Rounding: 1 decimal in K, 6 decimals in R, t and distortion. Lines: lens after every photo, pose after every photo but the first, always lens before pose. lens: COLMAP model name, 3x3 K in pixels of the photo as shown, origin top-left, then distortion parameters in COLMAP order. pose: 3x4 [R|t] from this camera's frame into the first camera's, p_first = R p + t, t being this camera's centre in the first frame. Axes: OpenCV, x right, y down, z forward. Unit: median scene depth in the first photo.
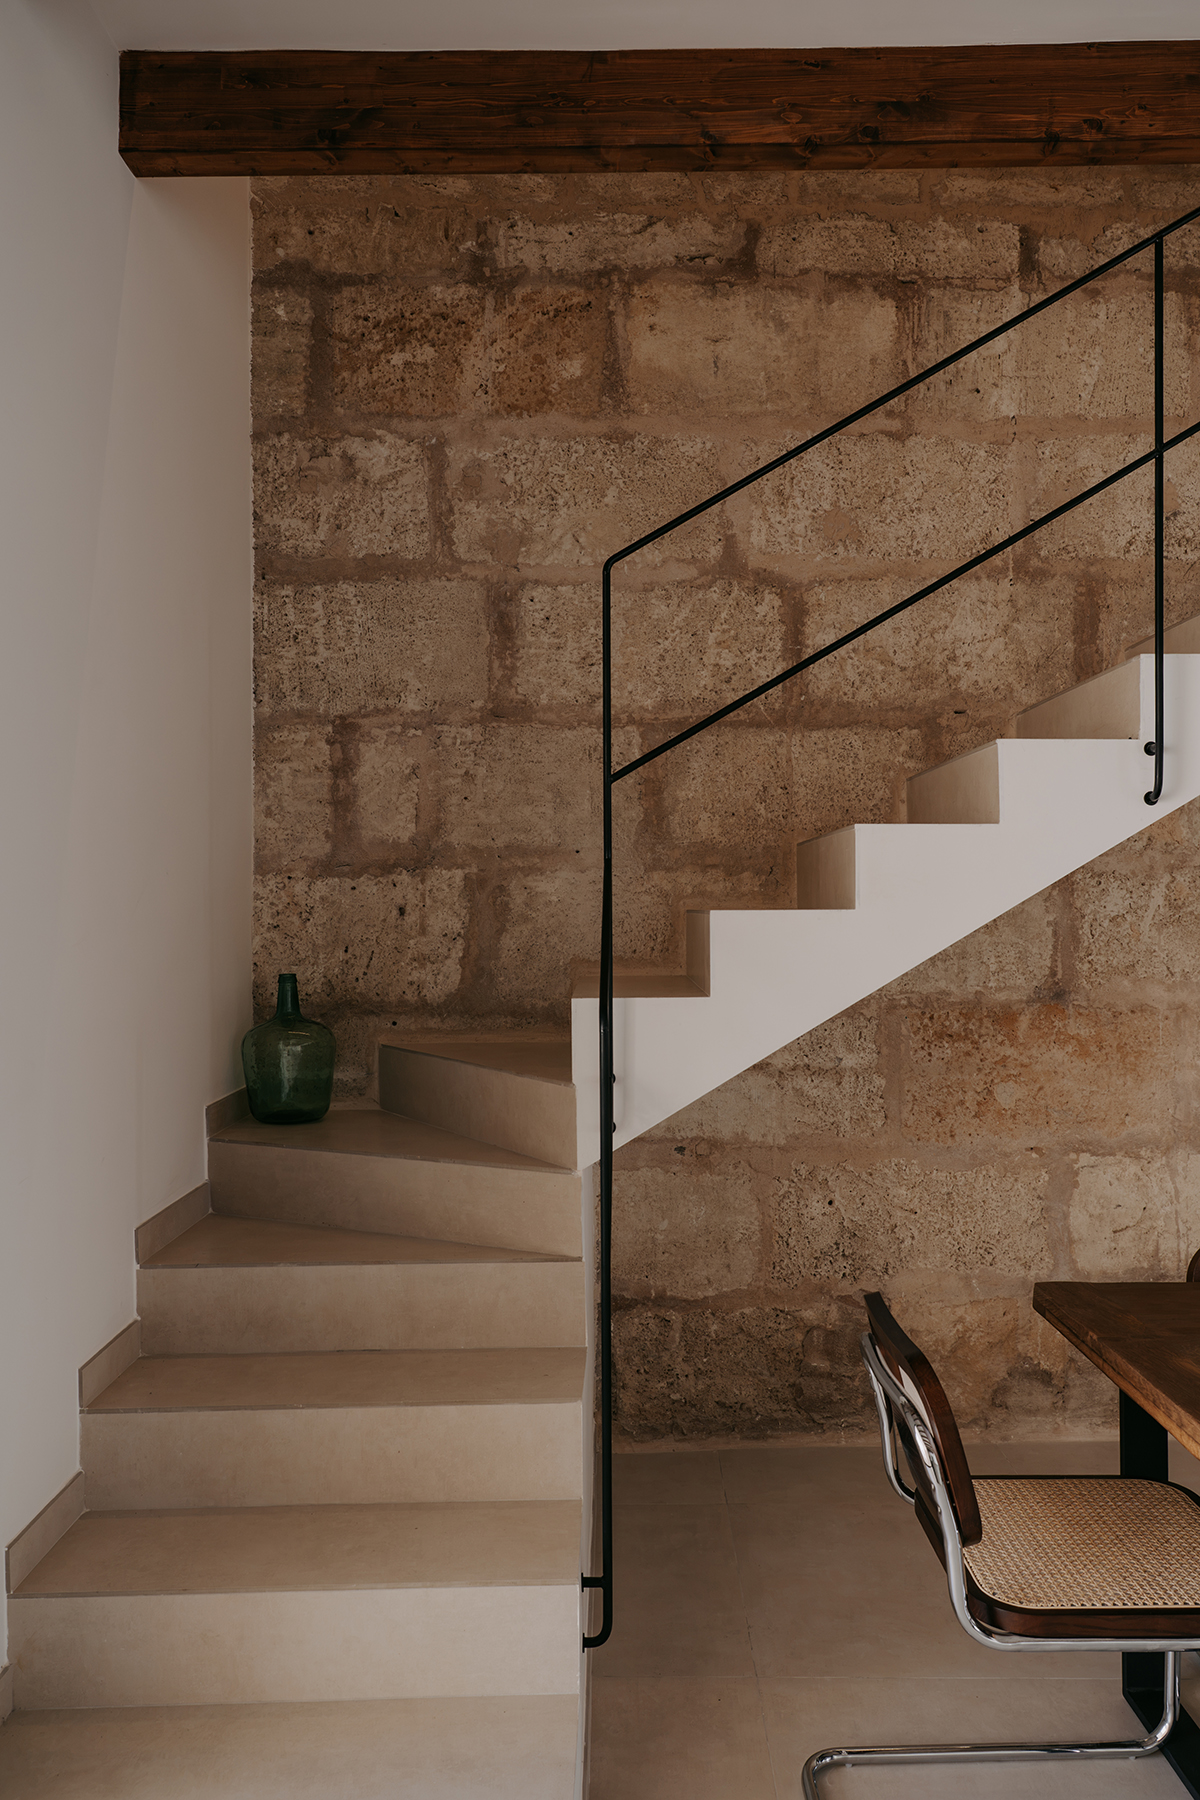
lens RADIAL K [[1440.4, 0, 600.4], [0, 1440.4, 903.9], [0, 0, 1]] dist [0.010326, -0.004596]
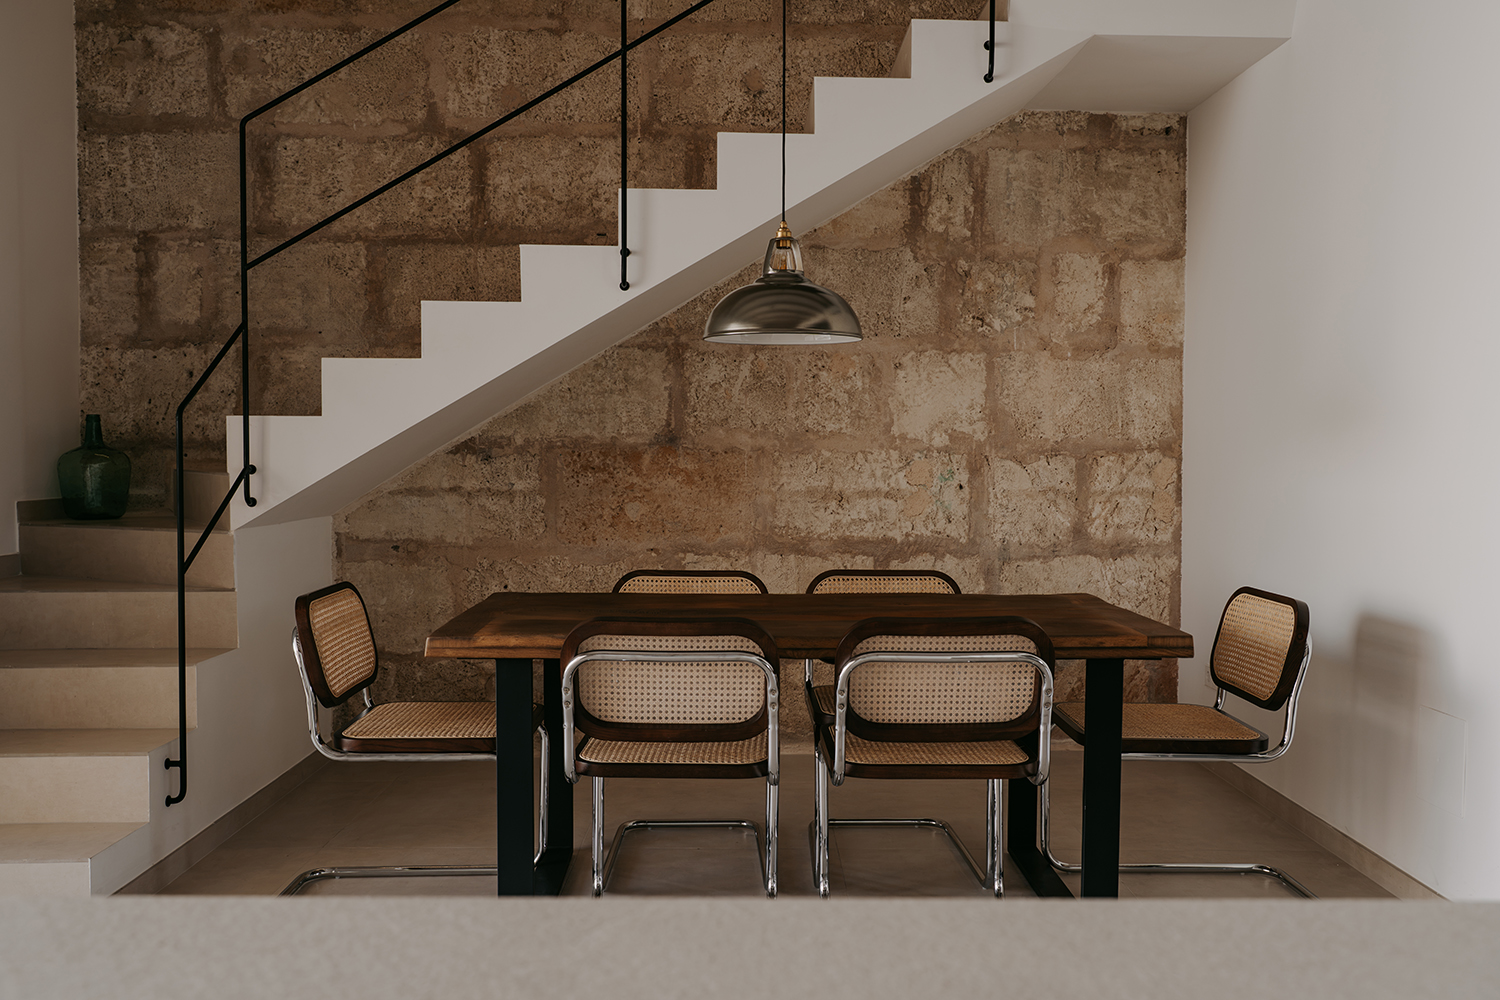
lens RADIAL K [[1334.0, 0, 751.0], [0, 1334.0, 500.5], [0, 0, 1]] dist [0.000878, 0.008979]
pose [[0.999659, 0.006871, 0.025174, 0.366736], [-0.007879, 0.999163, 0.040149, 0.070337], [-0.024877, -0.040334, 0.998877, -0.296774]]
